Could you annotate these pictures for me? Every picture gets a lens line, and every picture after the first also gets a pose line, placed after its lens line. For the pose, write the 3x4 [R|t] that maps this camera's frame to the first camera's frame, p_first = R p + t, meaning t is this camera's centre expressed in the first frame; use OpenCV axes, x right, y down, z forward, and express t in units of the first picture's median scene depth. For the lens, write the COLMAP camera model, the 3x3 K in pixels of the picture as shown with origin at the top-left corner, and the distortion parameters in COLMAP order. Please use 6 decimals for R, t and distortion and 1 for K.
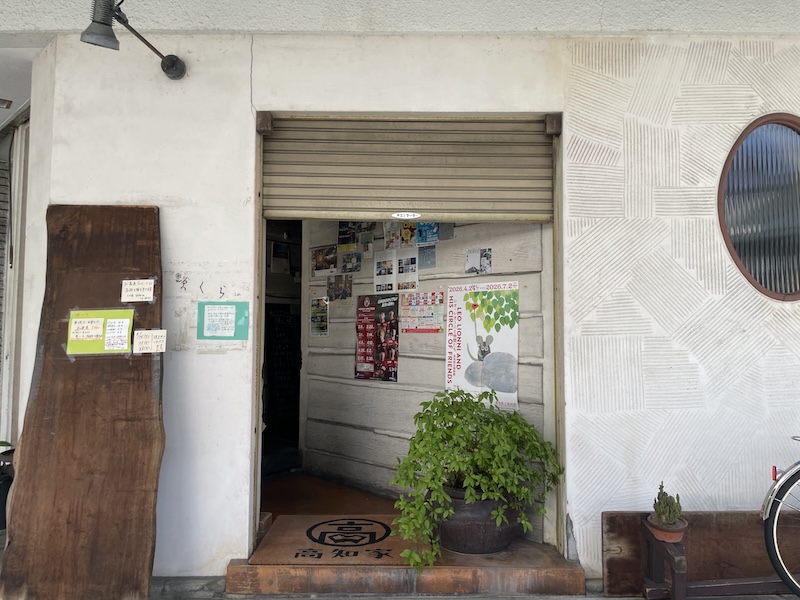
lens RADIAL K [[610.7, 0, 405.9], [0, 610.7, 303.3], [0, 0, 1]] dist [0.039202, -0.013598]
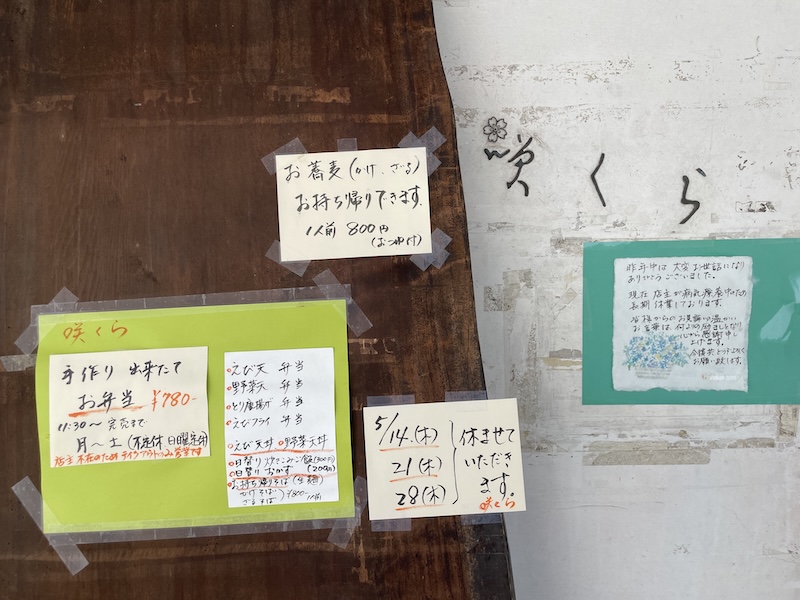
lens RADIAL K [[610.7, 0, 393.6], [0, 610.7, 299.3], [0, 0, 1]] dist [0.039202, -0.013598]
pose [[0.999638, -0.026900, -0.000385, -0.425330], [0.026572, 0.984980, 0.170610, -0.023984], [-0.004210, -0.170558, 0.985339, 0.799142]]
